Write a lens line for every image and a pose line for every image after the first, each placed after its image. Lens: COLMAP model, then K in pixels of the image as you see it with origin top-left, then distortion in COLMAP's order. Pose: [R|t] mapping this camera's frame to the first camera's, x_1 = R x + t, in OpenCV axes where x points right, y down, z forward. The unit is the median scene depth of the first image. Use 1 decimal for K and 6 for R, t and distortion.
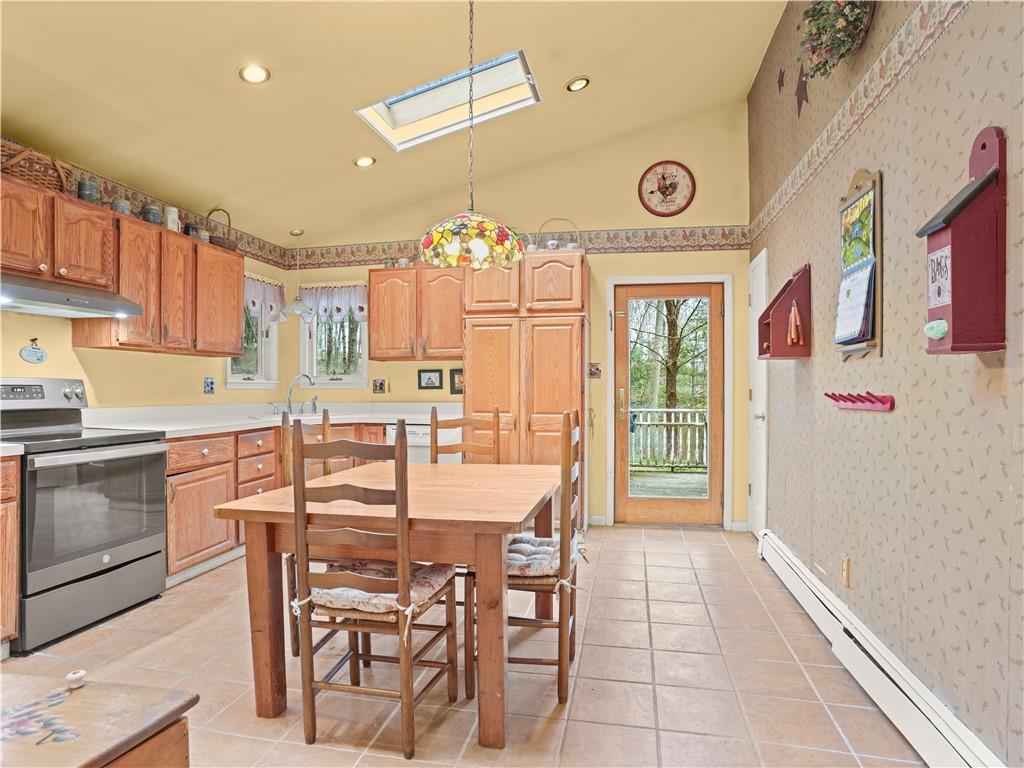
lens RADIAL K [[592.1, 0, 516.4], [0, 592.1, 383.7], [0, 0, 1]] dist [-0.041196, 0.017535]
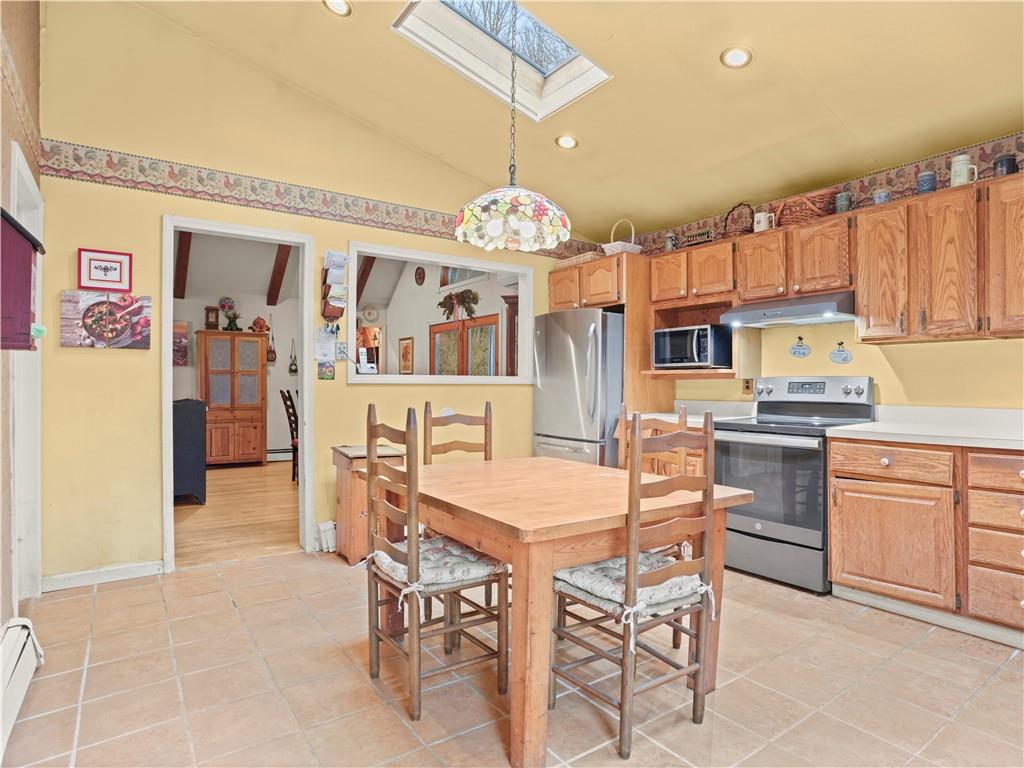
lens RADIAL K [[563.5, 0, 513.7], [0, 563.5, 375.6], [0, 0, 1]] dist [-0.034301, 0.000291]
pose [[-0.679636, -0.020044, -0.733276, 0.326417], [-0.004584, 0.999723, -0.023079, 0.013555], [0.733535, -0.012324, -0.679540, 0.954645]]
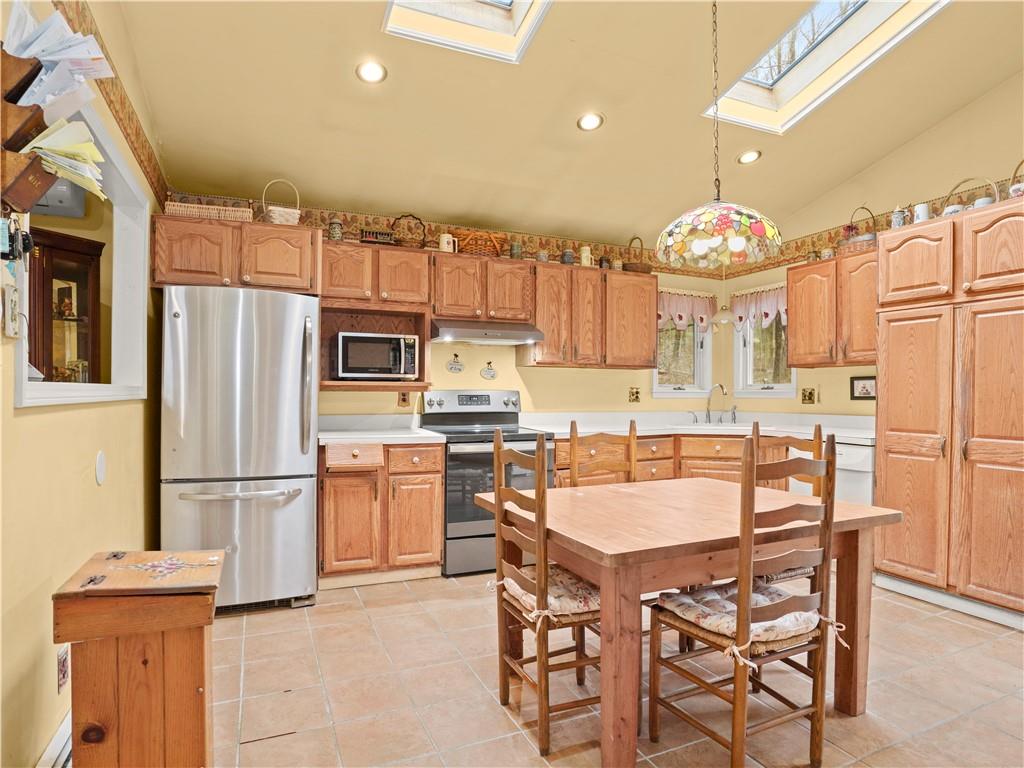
lens RADIAL K [[592.1, 0, 517.4], [0, 592.1, 392.9], [0, 0, 1]] dist [-0.041196, 0.017535]
pose [[0.591110, 0.003837, -0.806582, 0.278254], [0.002124, 0.999978, 0.006314, -0.008302], [0.806588, -0.005445, 0.591089, 0.149488]]
